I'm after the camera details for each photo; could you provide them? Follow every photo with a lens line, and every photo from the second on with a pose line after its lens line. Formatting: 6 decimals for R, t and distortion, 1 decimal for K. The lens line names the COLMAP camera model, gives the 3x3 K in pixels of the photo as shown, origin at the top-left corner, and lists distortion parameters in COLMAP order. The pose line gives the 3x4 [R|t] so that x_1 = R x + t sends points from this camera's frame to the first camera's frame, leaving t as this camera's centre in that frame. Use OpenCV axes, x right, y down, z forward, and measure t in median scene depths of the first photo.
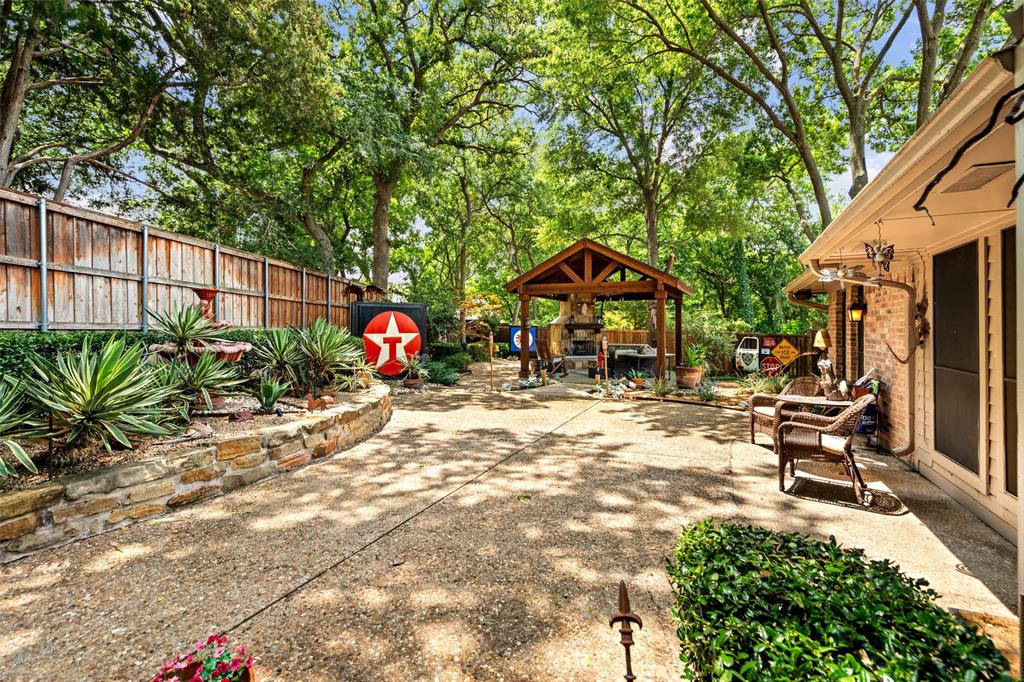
lens RADIAL K [[460.5, 0, 510.5], [0, 460.5, 331.3], [0, 0, 1]] dist [-0.015259, 0.000204]
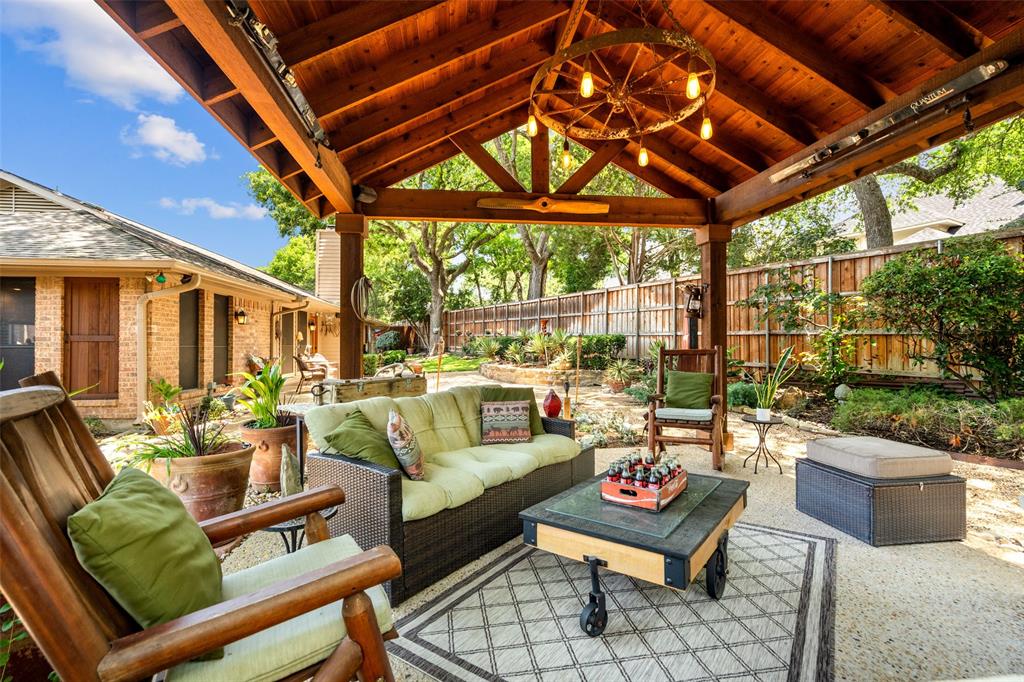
lens RADIAL K [[460.5, 0, 510.5], [0, 460.5, 331.3], [0, 0, 1]] dist [-0.015259, 0.000204]
pose [[-0.846964, -0.015986, -0.531410, 0.426928], [-0.004715, 0.999734, -0.022560, 0.016492], [0.531629, -0.016602, -0.846815, 1.433747]]
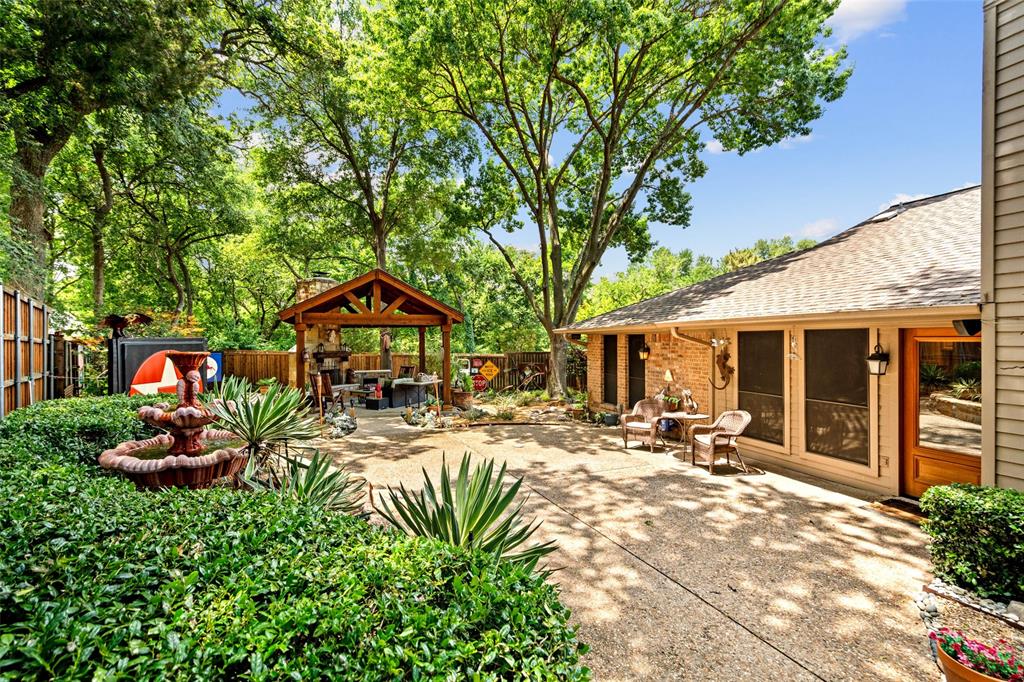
lens RADIAL K [[460.2, 0, 504.6], [0, 460.2, 341.2], [0, 0, 1]] dist [0.013102, 0.000066]
pose [[0.709559, -0.008345, 0.704597, -0.365959], [0.012887, 0.999916, -0.001135, -0.046381], [-0.704529, 0.009885, 0.709607, 0.112373]]
